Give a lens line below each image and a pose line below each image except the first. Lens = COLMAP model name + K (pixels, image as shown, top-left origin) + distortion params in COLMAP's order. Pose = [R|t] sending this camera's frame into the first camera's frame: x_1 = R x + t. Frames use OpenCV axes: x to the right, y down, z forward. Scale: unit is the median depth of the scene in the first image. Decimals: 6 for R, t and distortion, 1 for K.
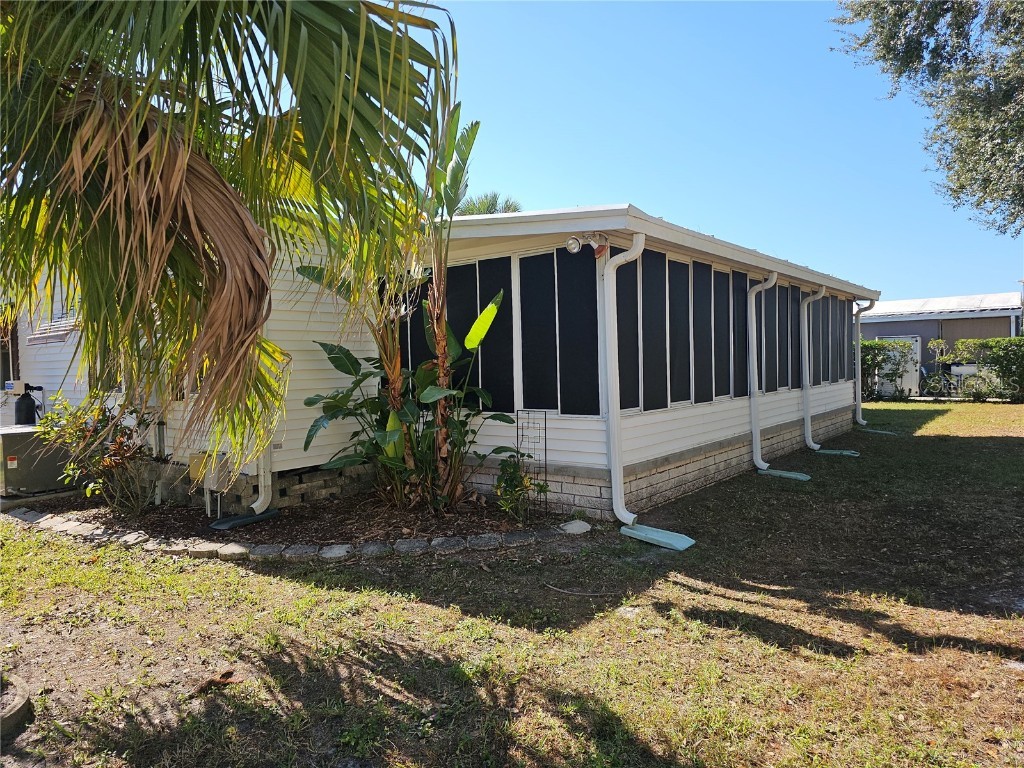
lens RADIAL K [[681.7, 0, 512.0], [0, 681.7, 384.0], [0, 0, 1]] dist [0.062693, -0.054295]
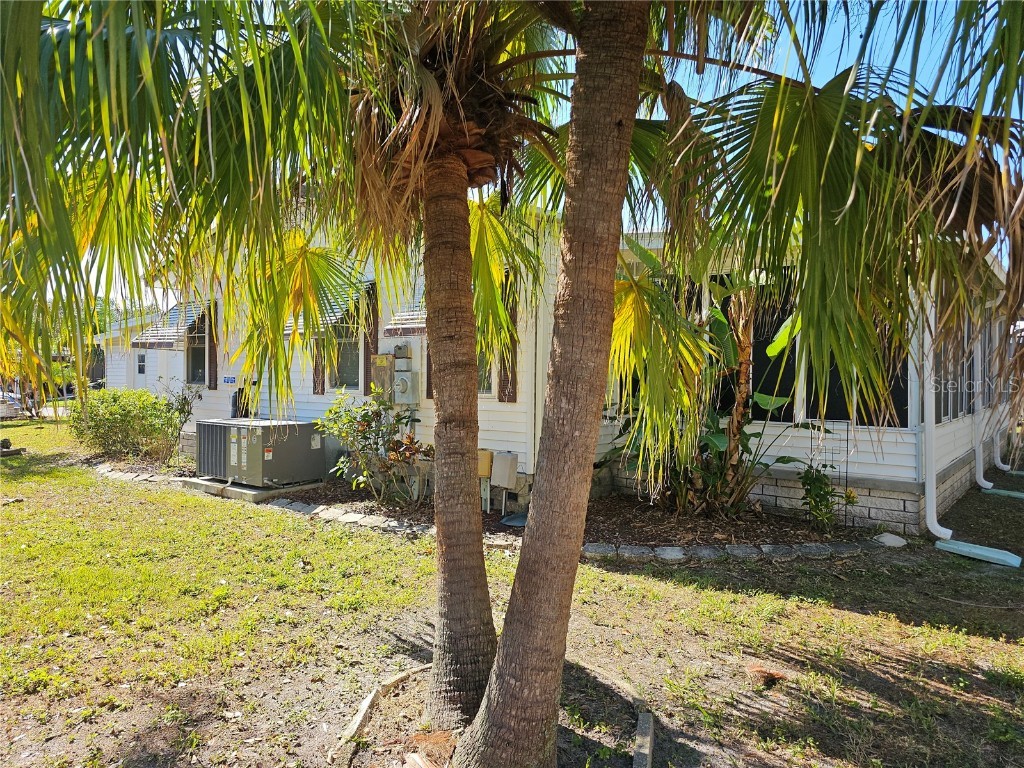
lens RADIAL K [[681.7, 0, 512.0], [0, 681.7, 384.0], [0, 0, 1]] dist [0.062693, -0.054295]
pose [[0.999337, 0.033130, -0.015093, -0.421605], [-0.033339, 0.999349, -0.013770, 0.013946], [0.014627, 0.014264, 0.999791, -0.016316]]
